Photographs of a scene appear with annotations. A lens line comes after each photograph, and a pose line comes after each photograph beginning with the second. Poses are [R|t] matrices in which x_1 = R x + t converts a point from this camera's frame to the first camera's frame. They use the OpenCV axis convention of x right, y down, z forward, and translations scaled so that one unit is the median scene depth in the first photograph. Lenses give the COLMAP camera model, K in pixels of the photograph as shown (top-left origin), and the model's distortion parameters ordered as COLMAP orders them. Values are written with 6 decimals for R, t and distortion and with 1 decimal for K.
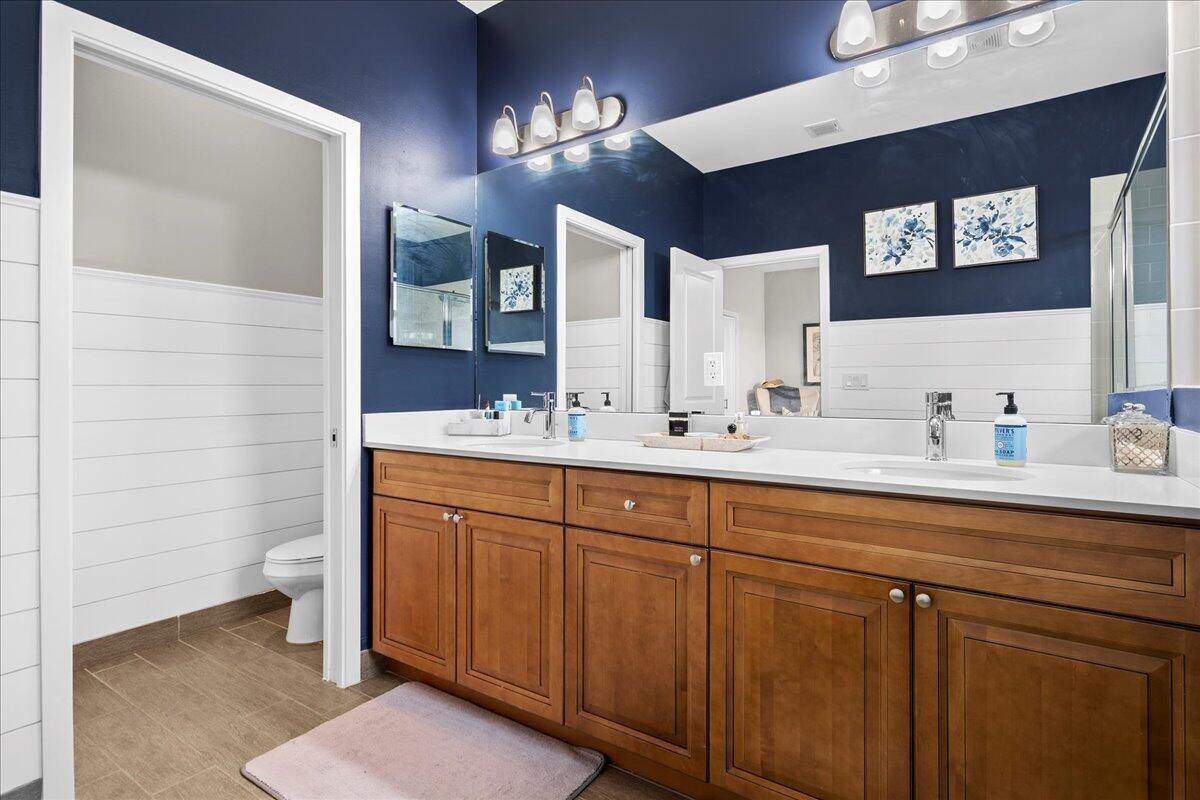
lens RADIAL K [[584.5, 0, 599.5], [0, 584.5, 396.9], [0, 0, 1]] dist [-0.011590, -0.001259]
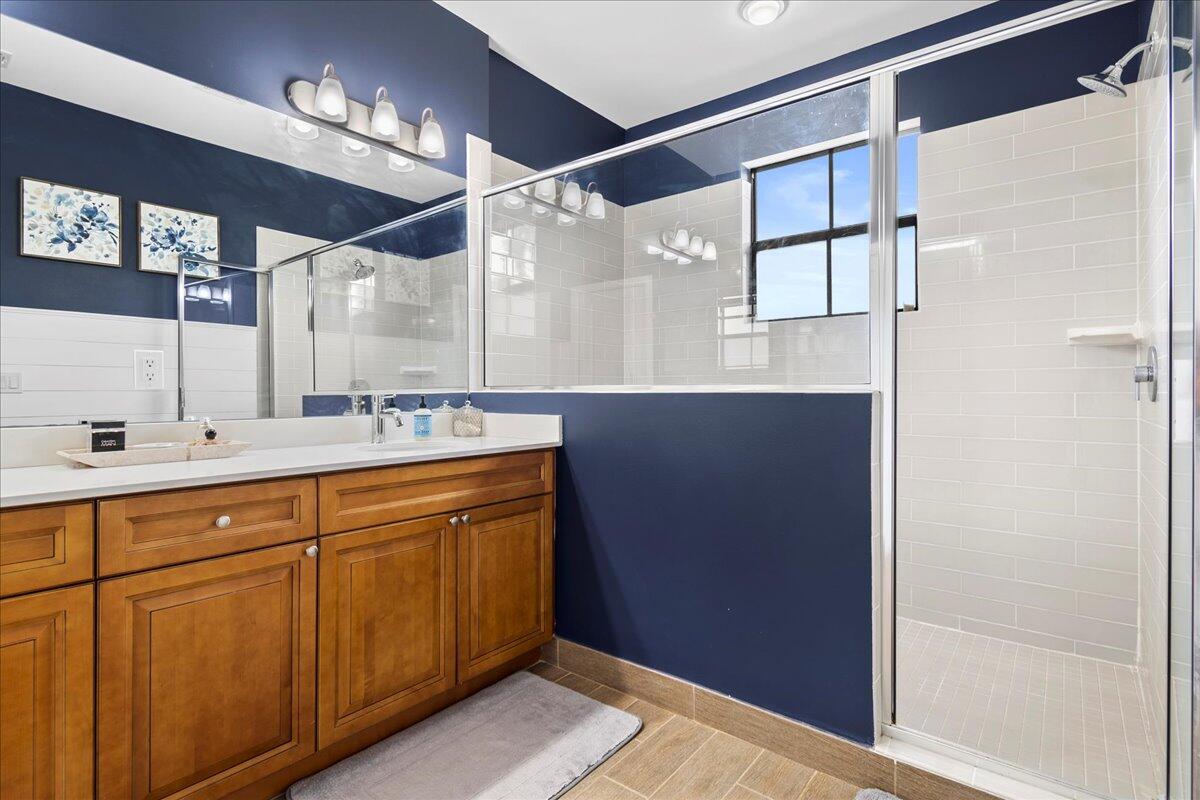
lens RADIAL K [[584.5, 0, 598.7], [0, 584.5, 394.2], [0, 0, 1]] dist [-0.011590, -0.001259]
pose [[0.082025, -0.003005, 0.996626, -0.329737], [0.011976, 0.999926, 0.002029, -0.002616], [-0.996558, 0.011769, 0.082055, 0.144375]]
